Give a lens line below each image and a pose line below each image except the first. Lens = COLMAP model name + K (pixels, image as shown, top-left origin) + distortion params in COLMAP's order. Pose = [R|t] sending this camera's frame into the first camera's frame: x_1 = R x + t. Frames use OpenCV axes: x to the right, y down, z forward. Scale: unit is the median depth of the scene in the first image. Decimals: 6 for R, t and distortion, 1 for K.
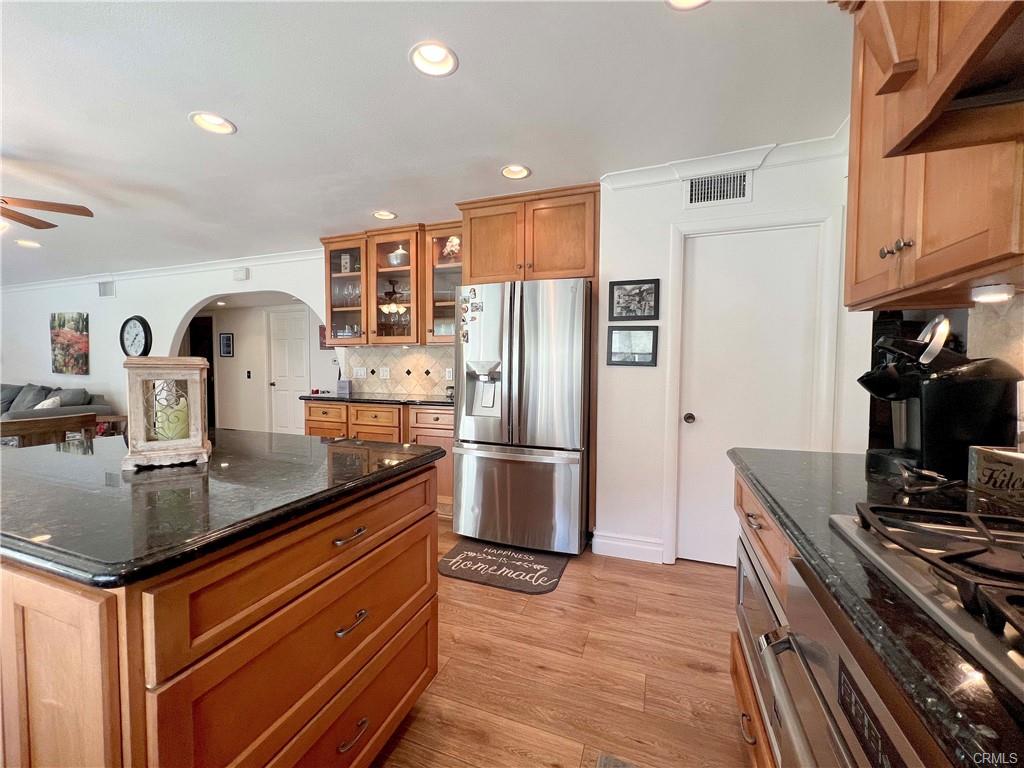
lens RADIAL K [[408.1, 0, 510.1], [0, 408.1, 381.5], [0, 0, 1]] dist [-0.002295, 0.000131]
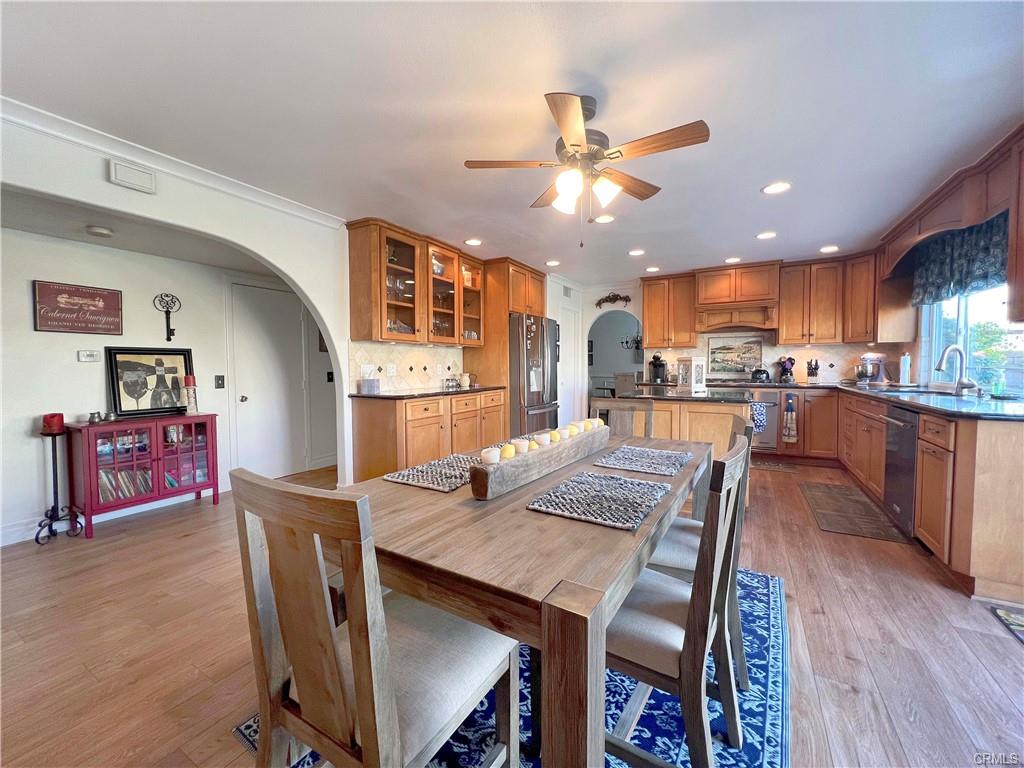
lens RADIAL K [[408.1, 0, 505.6], [0, 408.1, 381.0], [0, 0, 1]] dist [-0.002295, 0.000131]
pose [[0.179689, -0.043496, 0.982761, -1.409039], [0.048357, 0.998205, 0.035338, -0.018259], [-0.982534, 0.041173, 0.181470, 0.628569]]
